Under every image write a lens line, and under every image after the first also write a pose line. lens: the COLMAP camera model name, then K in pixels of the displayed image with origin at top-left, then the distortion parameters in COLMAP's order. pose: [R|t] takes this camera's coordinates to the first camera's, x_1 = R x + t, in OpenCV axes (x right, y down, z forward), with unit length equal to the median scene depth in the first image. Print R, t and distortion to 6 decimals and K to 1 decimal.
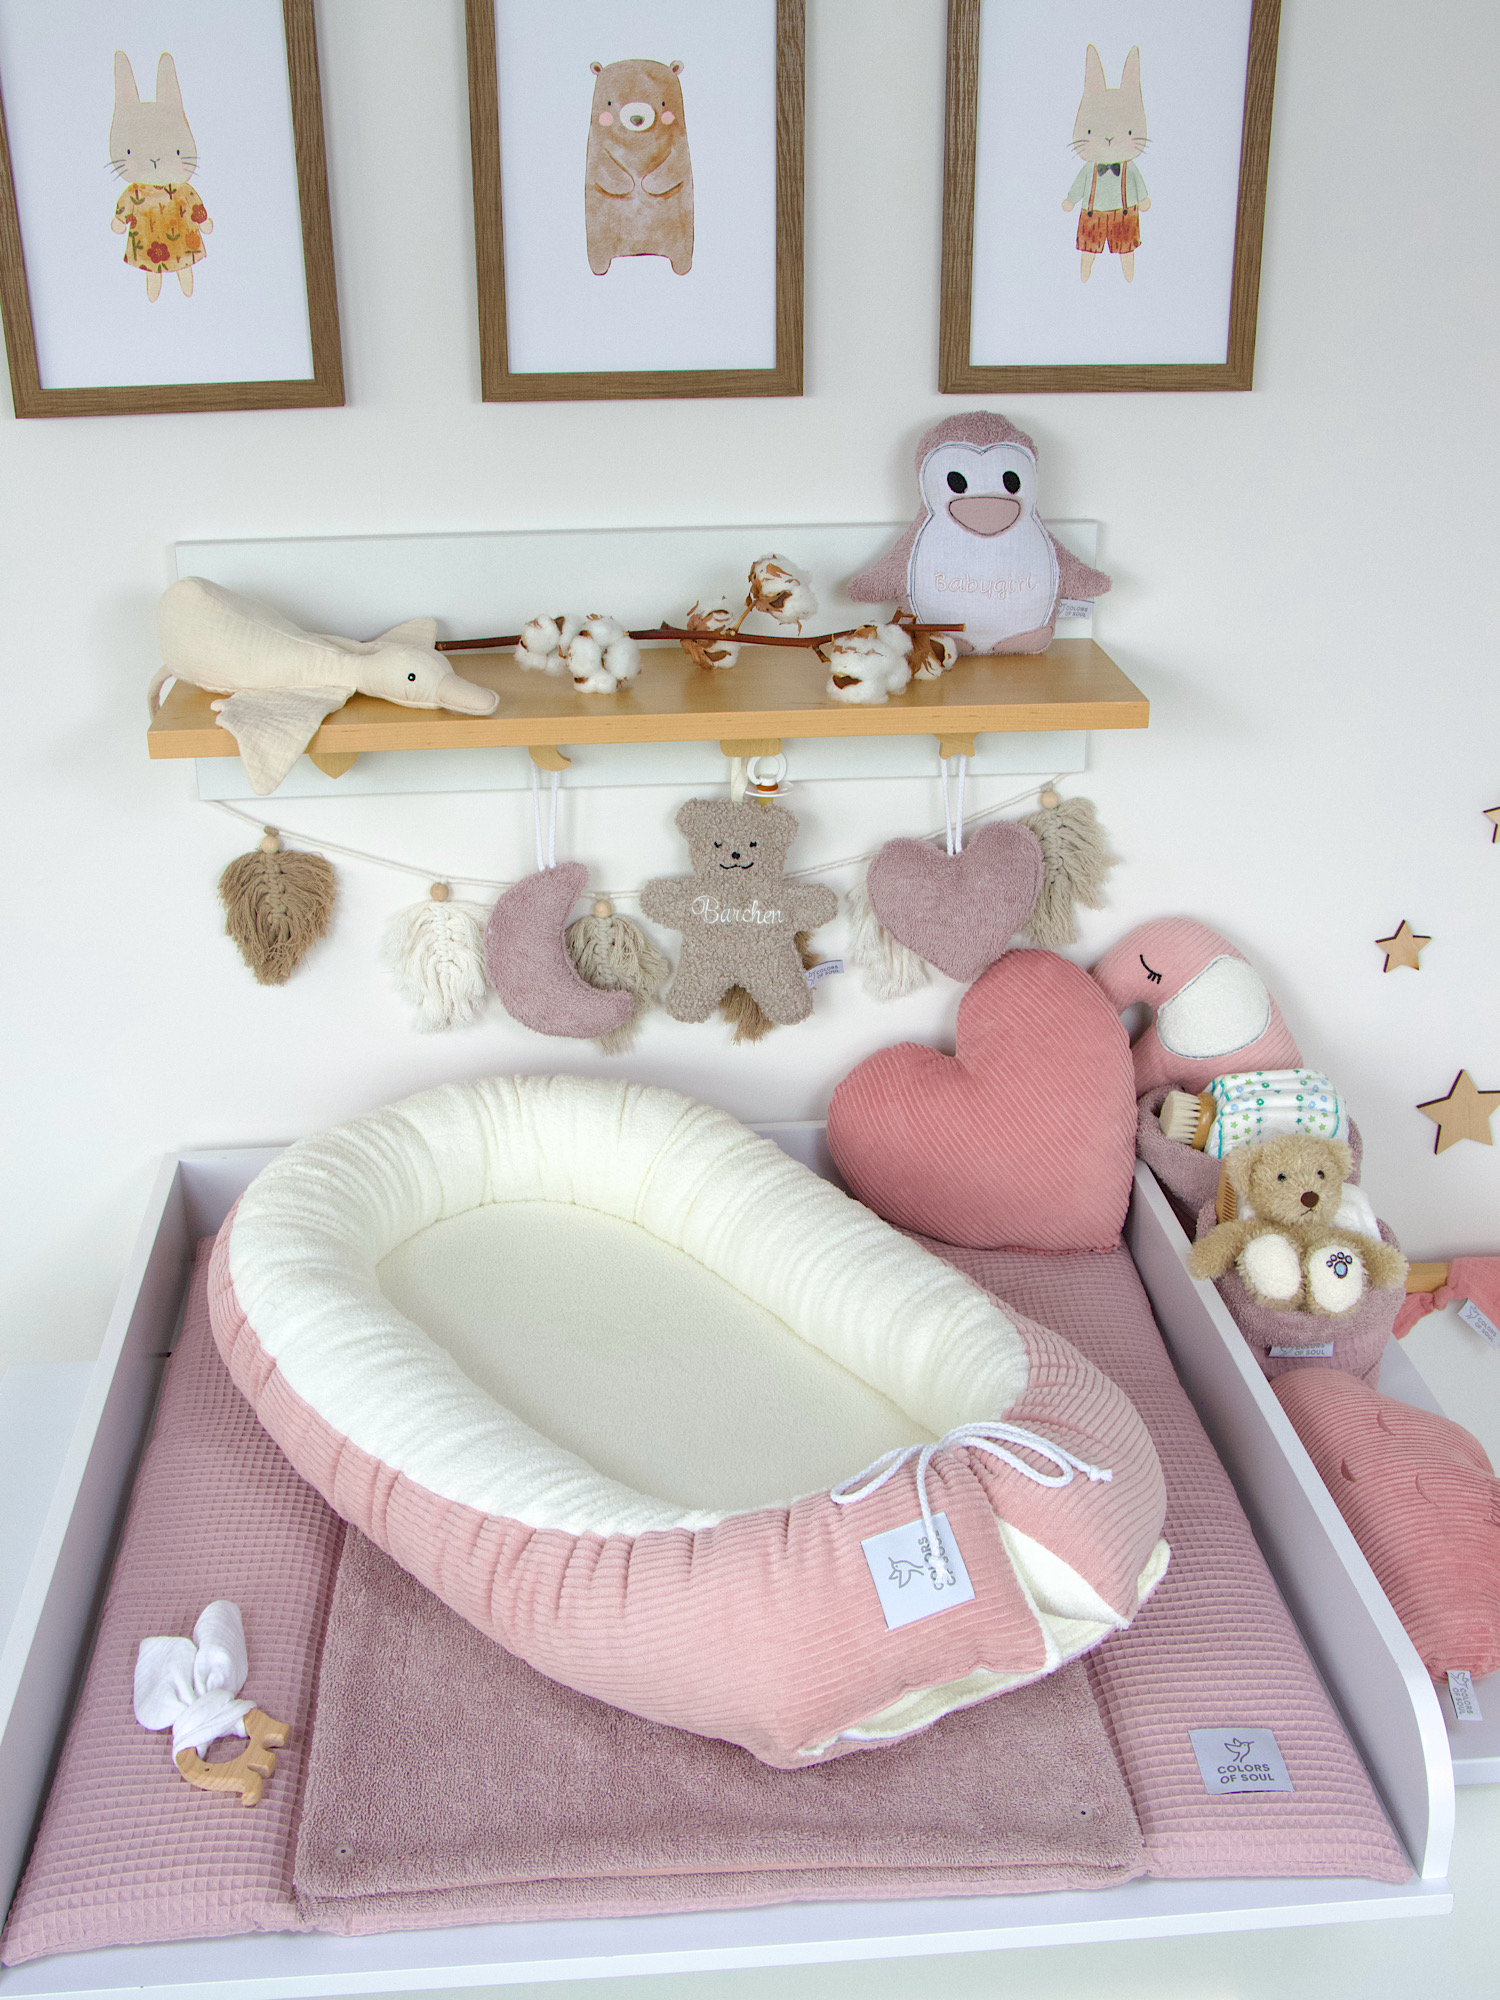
lens RADIAL K [[2259.6, 0, 751.2], [0, 2259.6, 1012.6], [0, 0, 1]] dist [-0.128279, 0.231267]
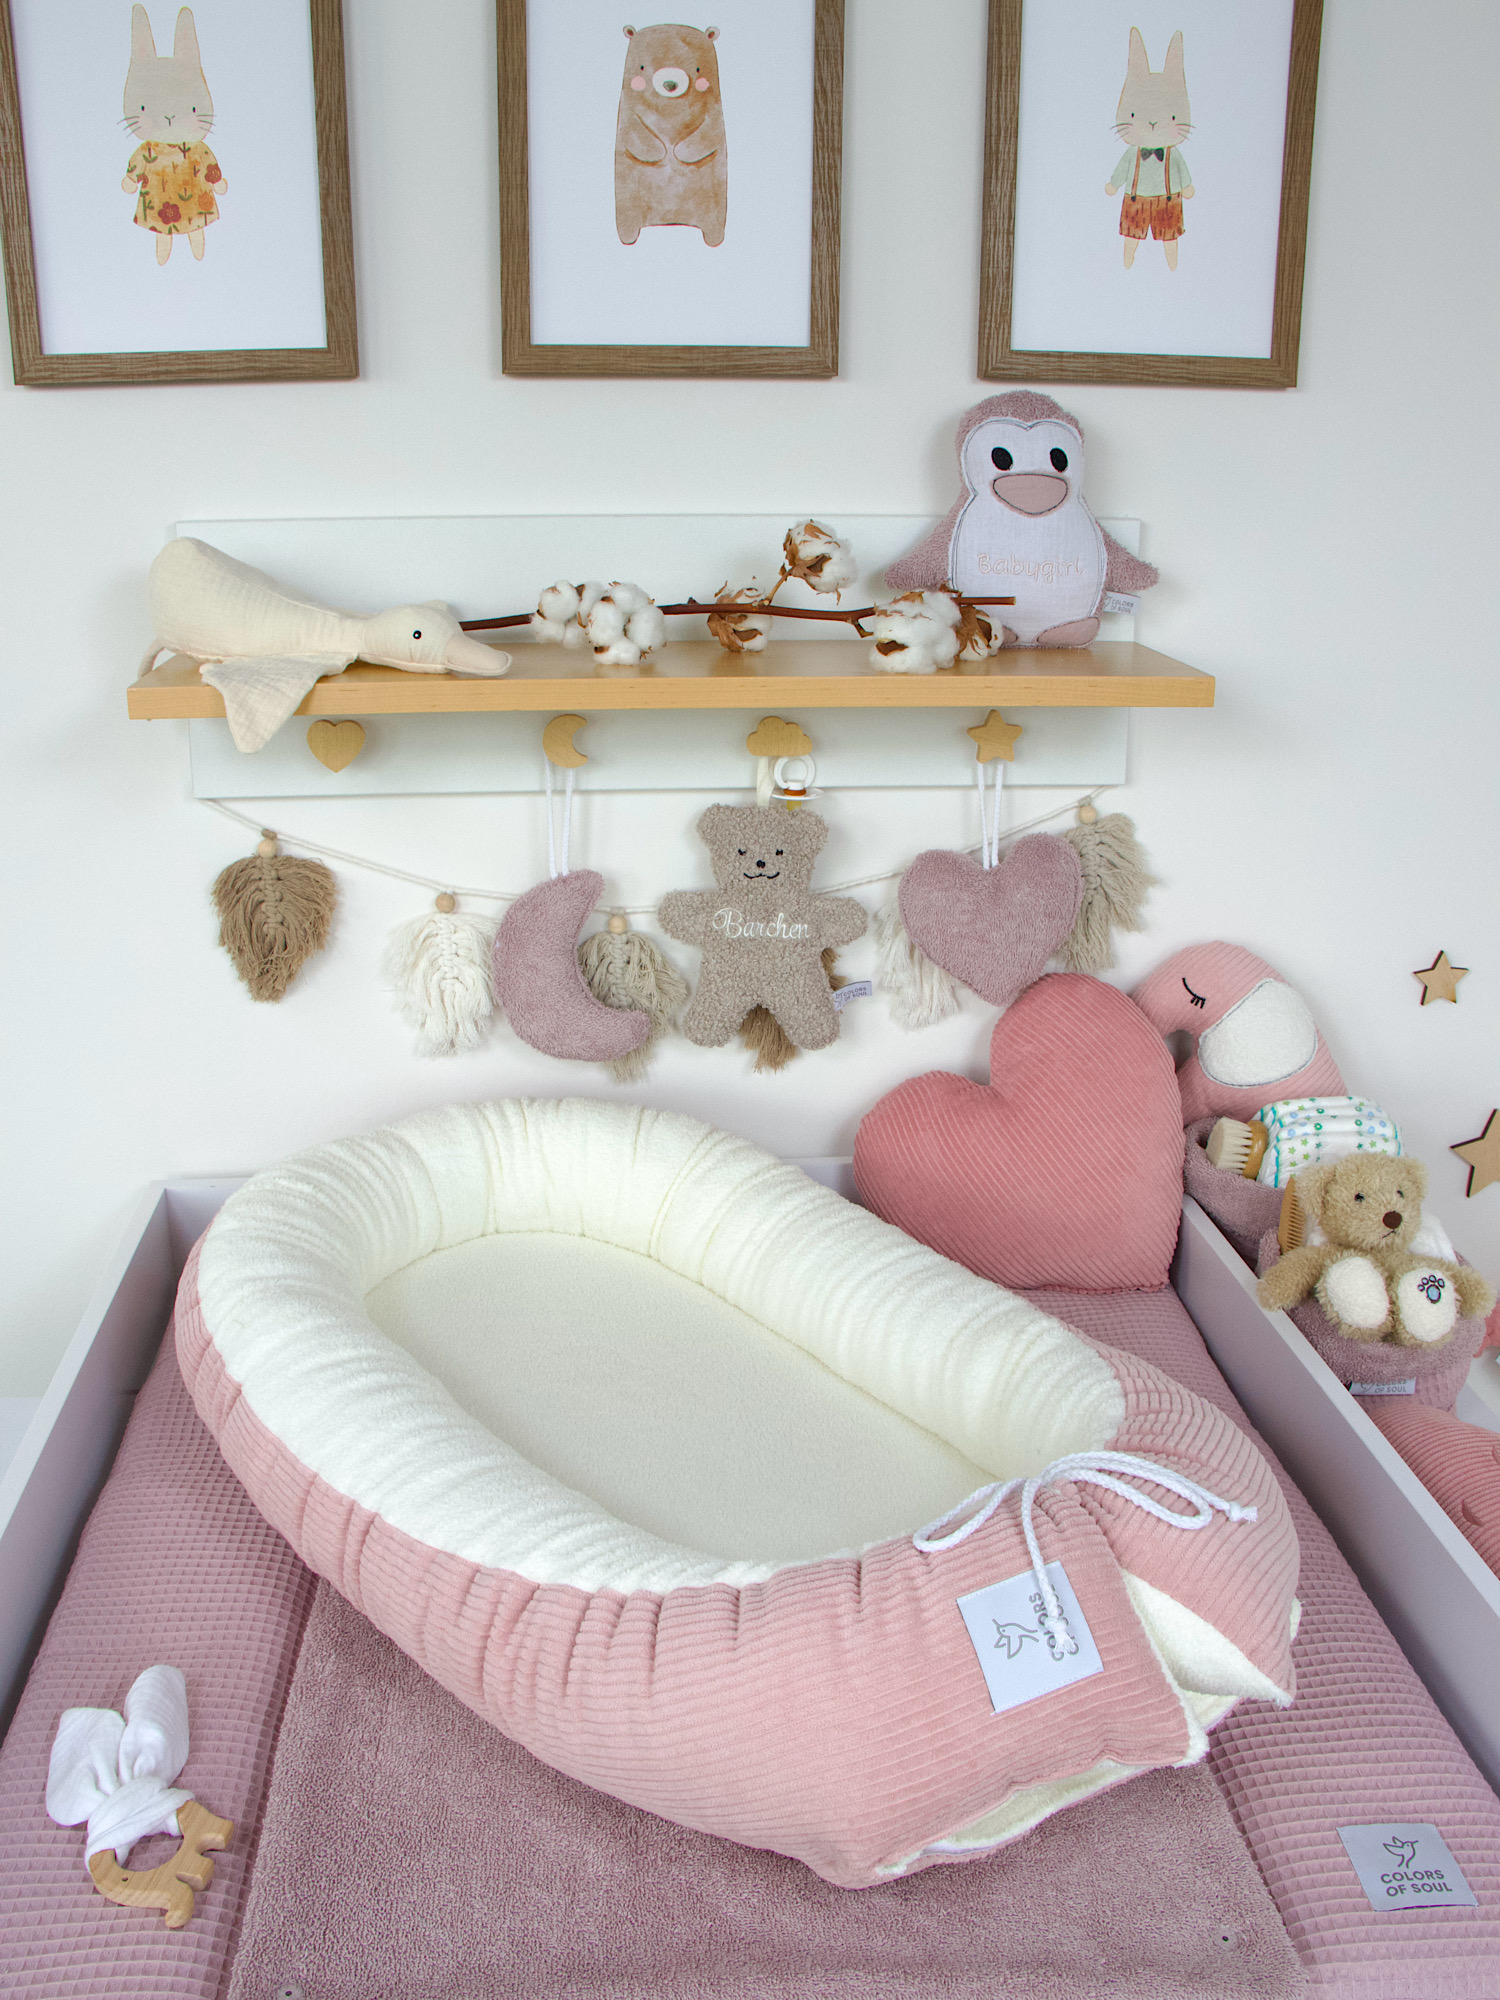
lens RADIAL K [[1851.6, 0, 745.6], [0, 1851.6, 1007.1], [0, 0, 1]] dist [-0.189388, 0.156330]
pose [[0.999874, 0.007747, 0.013887, -0.025874], [-0.006472, 0.995954, -0.089626, 0.065125], [-0.014525, 0.089525, 0.995879, 0.263604]]
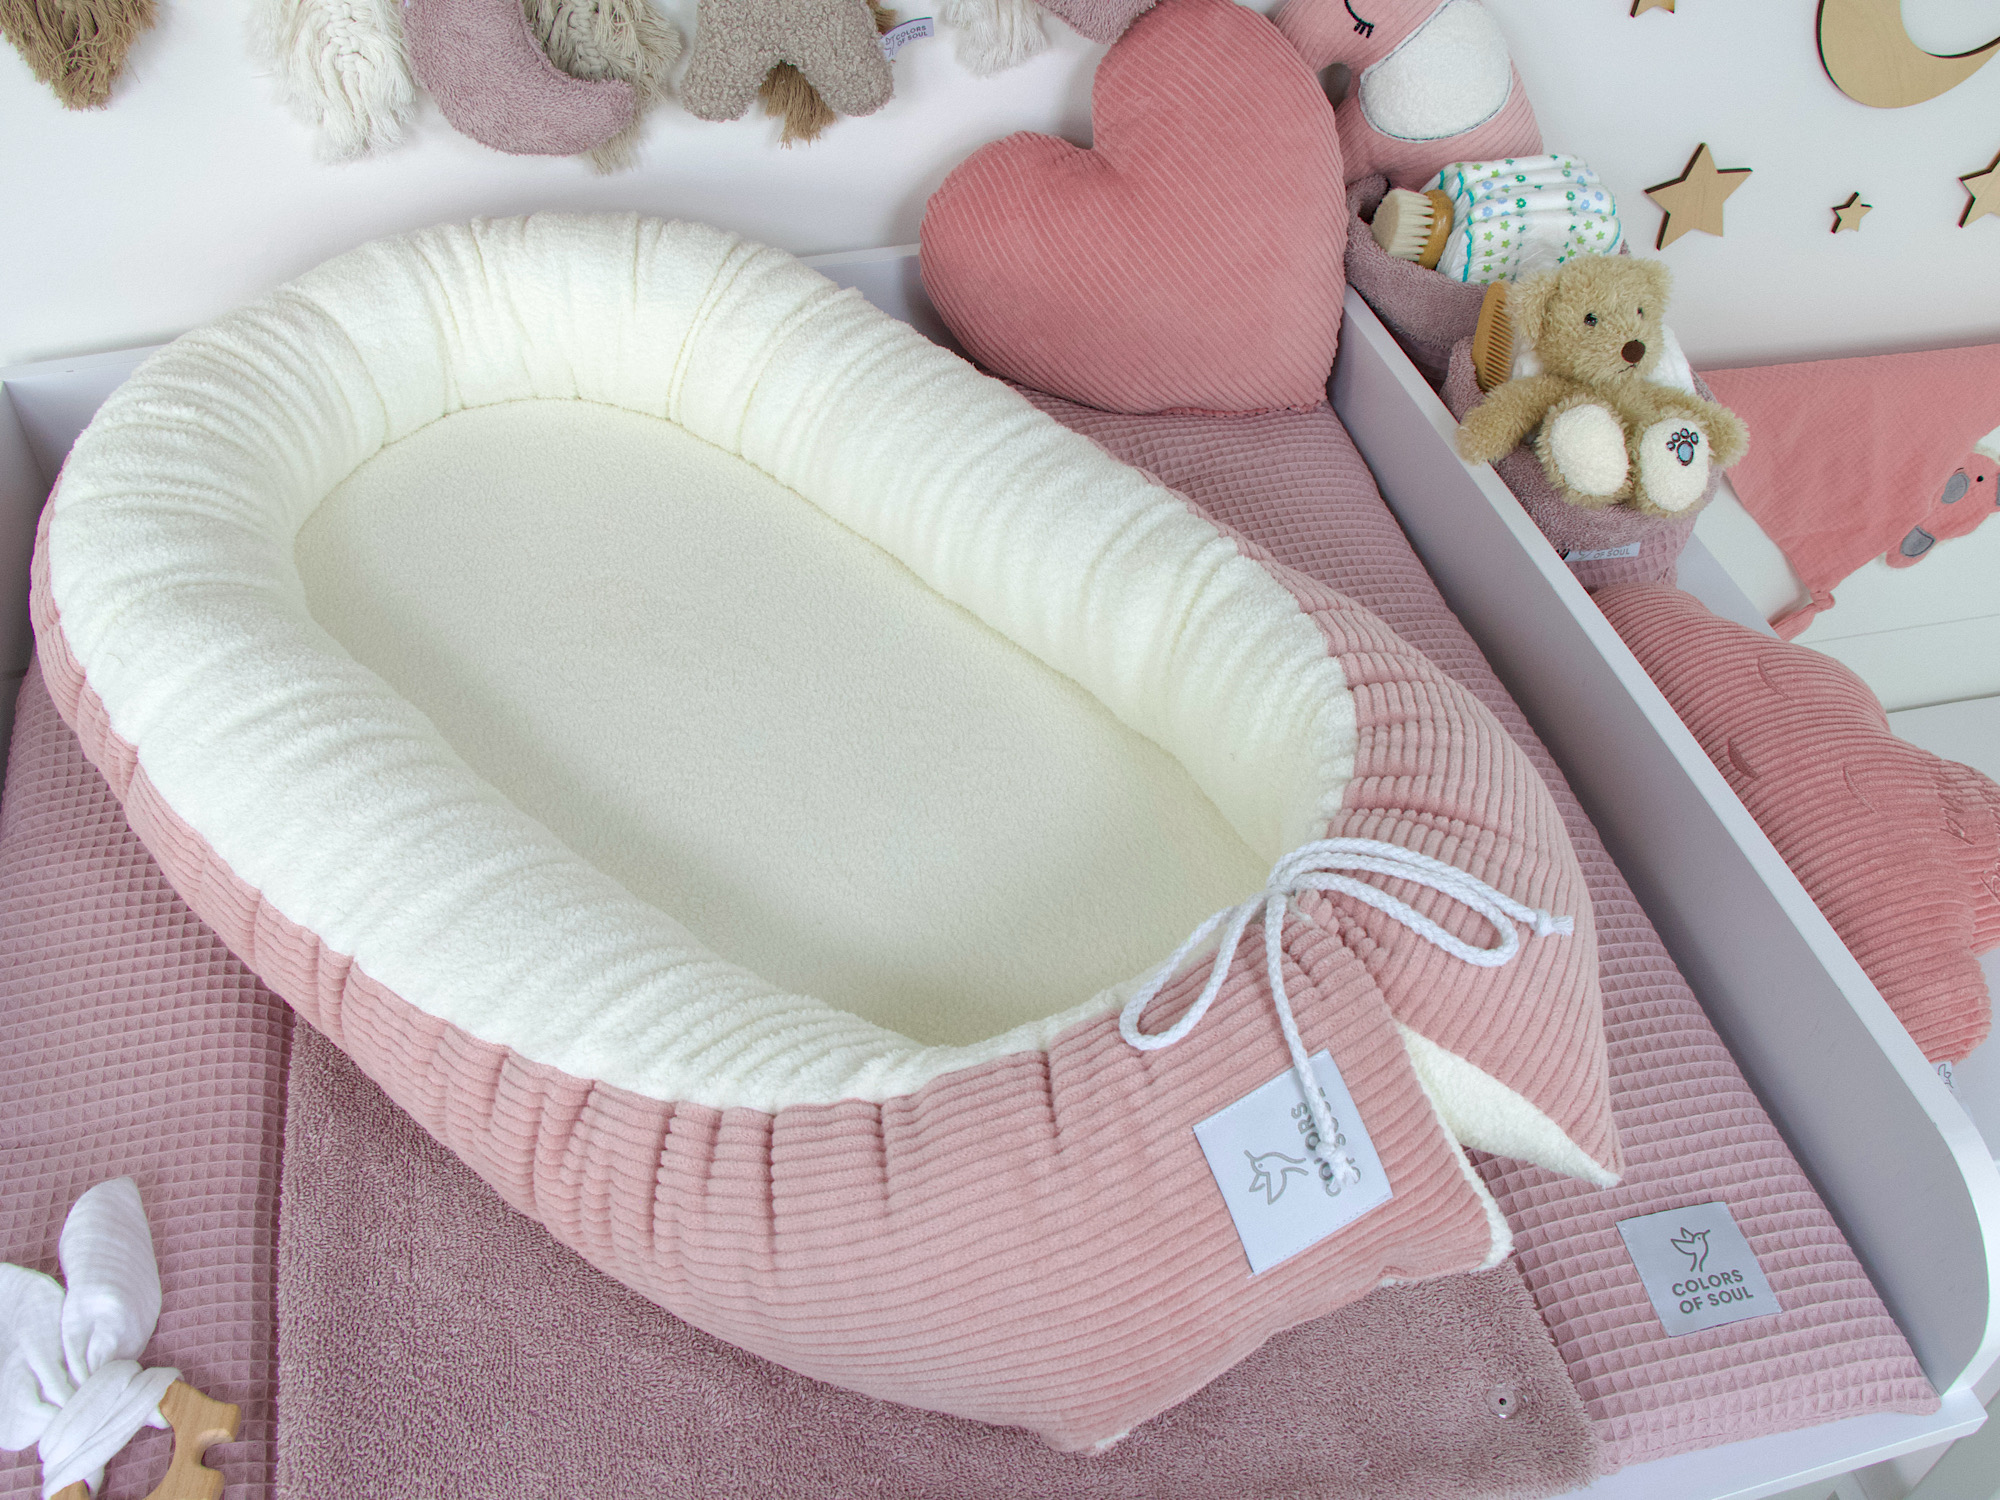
lens RADIAL K [[1851.6, 0, 1033.2], [0, 1851.6, 758.9], [0, 0, 1]] dist [-0.189388, 0.156330]
pose [[0.984976, -0.097243, 0.142712, -0.034343], [0.039336, 0.931003, 0.362885, -0.011915], [-0.168153, -0.351819, 0.920841, 0.460670]]
